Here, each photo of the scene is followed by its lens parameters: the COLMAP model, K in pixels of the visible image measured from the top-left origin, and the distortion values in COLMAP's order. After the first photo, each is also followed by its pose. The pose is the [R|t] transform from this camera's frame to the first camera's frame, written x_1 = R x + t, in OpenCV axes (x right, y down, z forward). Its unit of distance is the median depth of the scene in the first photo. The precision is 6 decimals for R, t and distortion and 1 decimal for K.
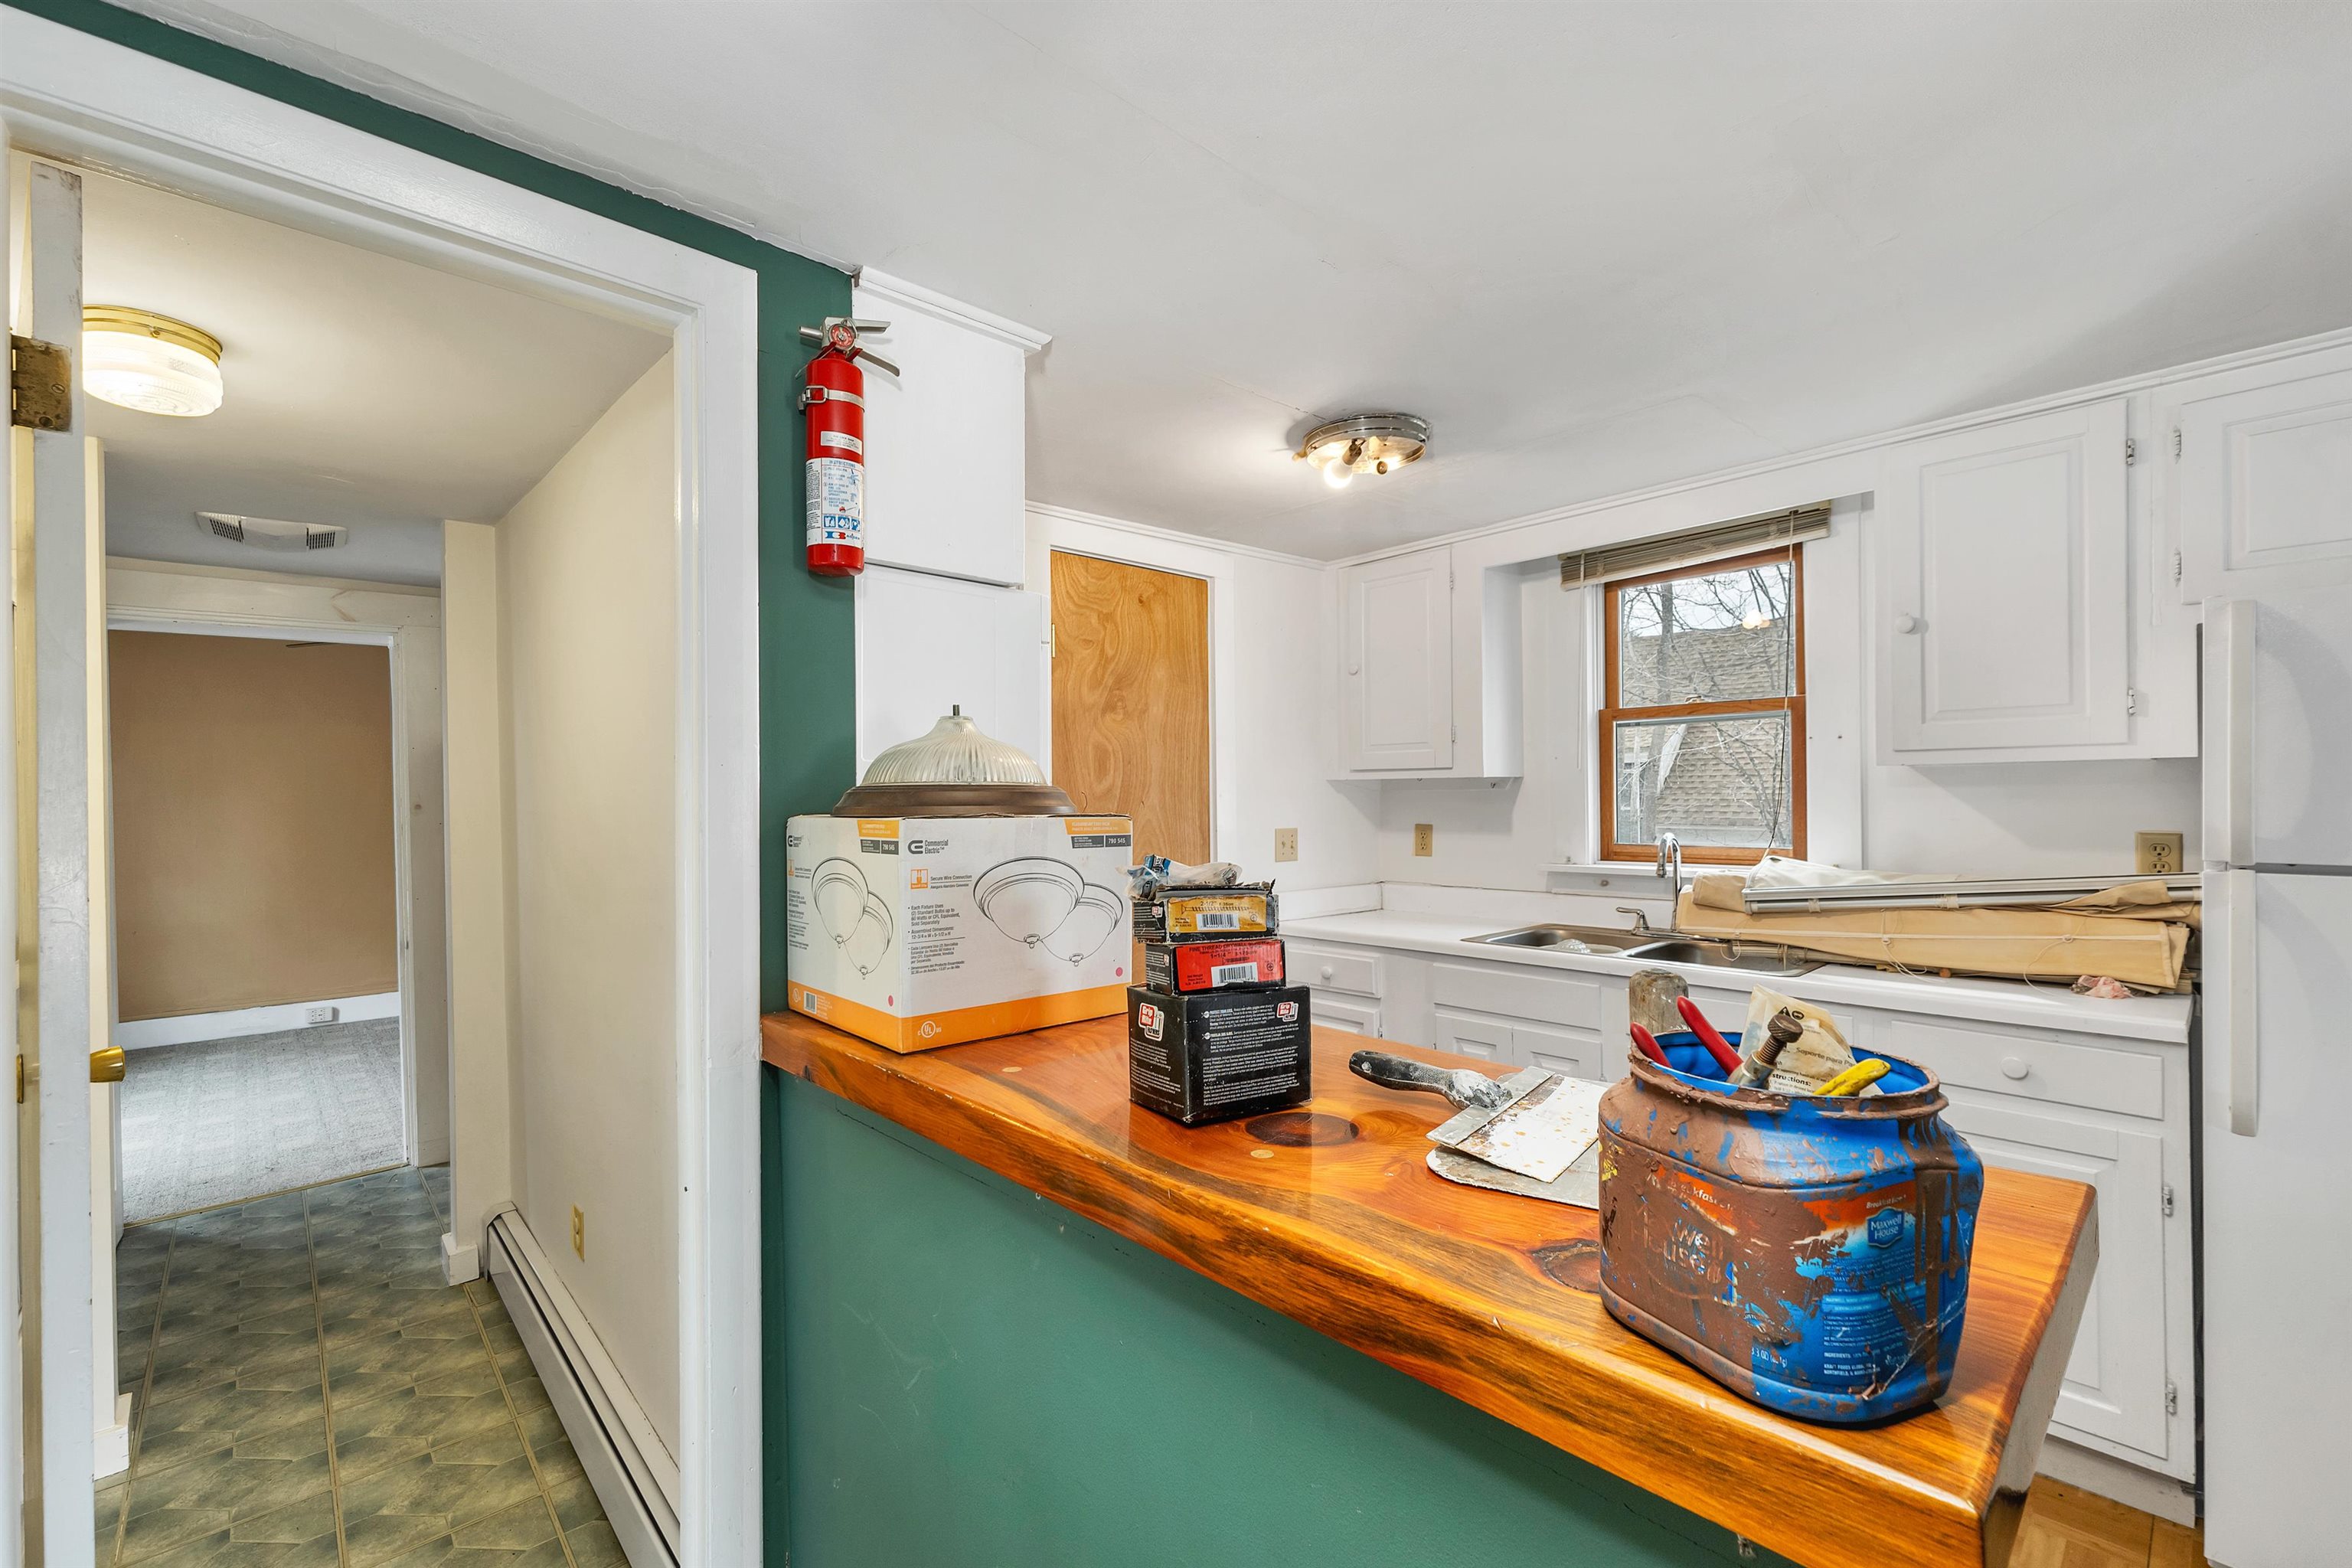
lens RADIAL K [[984.4, 0, 1184.0], [0, 984.4, 794.5], [0, 0, 1]] dist [0.000114, -0.000667]
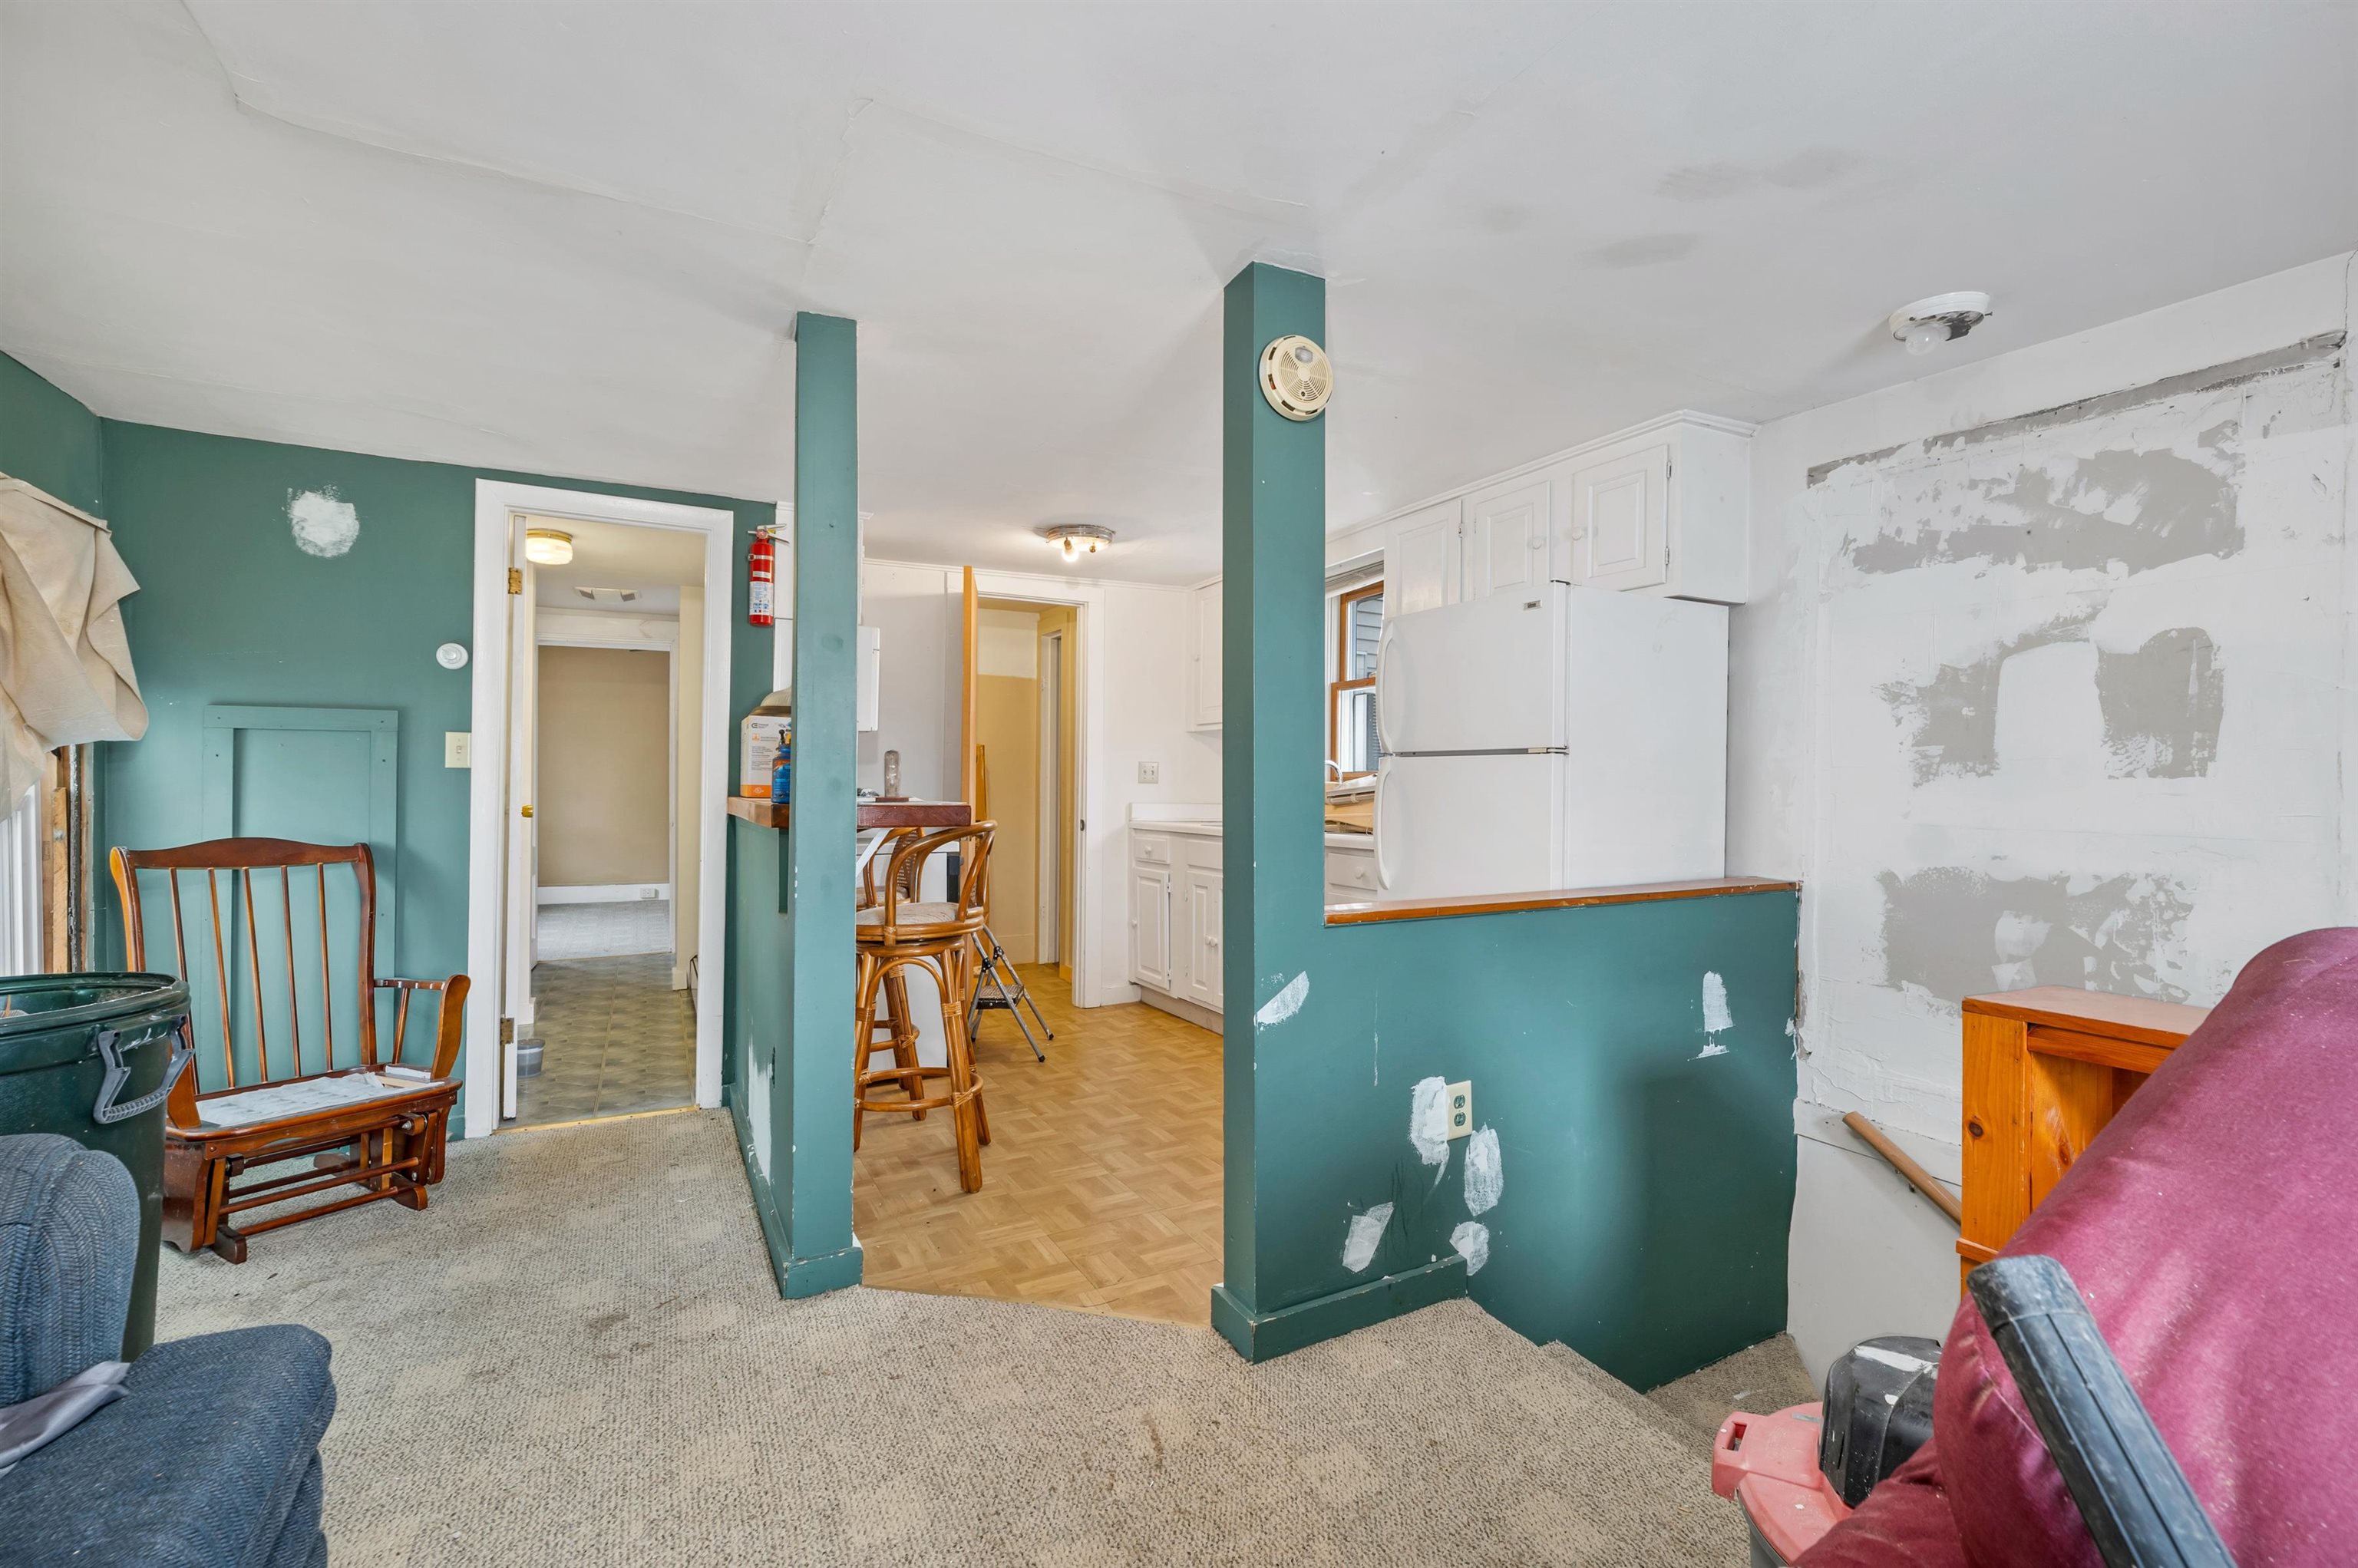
lens RADIAL K [[981.7, 0, 1171.3], [0, 981.7, 780.9], [0, 0, 1]] dist [0.003099, 0.000088]
pose [[0.965692, 0.020185, -0.258905, 0.753762], [-0.020693, 0.999786, 0.000760, 0.086083], [0.258865, 0.004624, 0.965903, -0.663385]]
